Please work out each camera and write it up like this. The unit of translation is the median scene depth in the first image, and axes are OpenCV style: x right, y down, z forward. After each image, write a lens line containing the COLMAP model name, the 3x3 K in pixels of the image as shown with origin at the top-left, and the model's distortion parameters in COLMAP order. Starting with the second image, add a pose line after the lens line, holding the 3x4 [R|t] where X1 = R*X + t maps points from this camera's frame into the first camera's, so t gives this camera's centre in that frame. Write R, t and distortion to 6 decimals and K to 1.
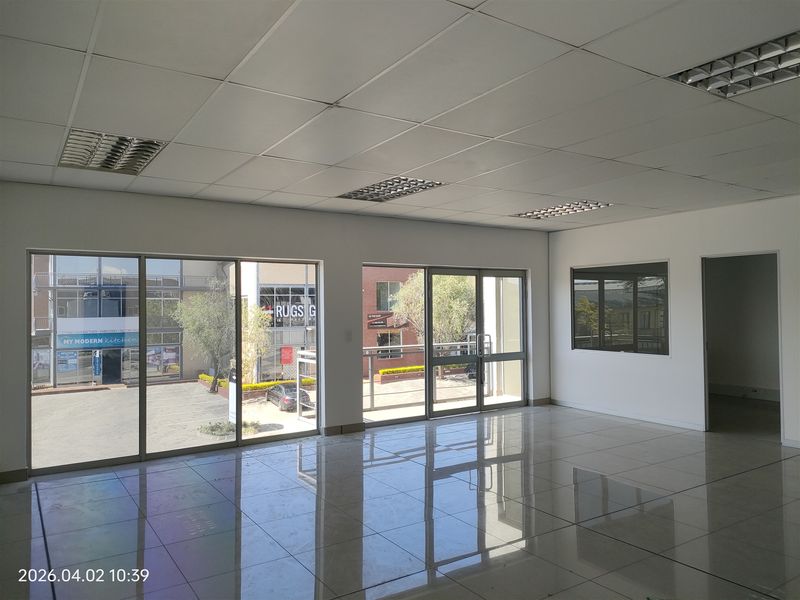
lens RADIAL K [[584.5, 0, 404.4], [0, 584.5, 306.9], [0, 0, 1]] dist [0.031944, -0.014340]
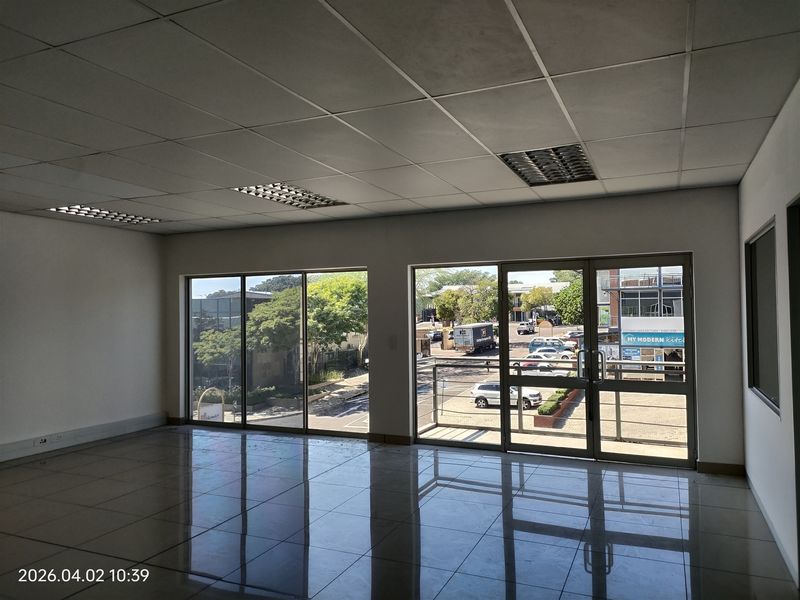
lens RADIAL K [[584.5, 0, 397.8], [0, 584.5, 295.5], [0, 0, 1]] dist [0.031944, -0.014340]
pose [[0.522811, -0.021659, -0.852174, 0.618914], [0.007371, 0.999755, -0.020888, -0.006023], [0.852417, 0.004639, 0.522842, 0.429873]]
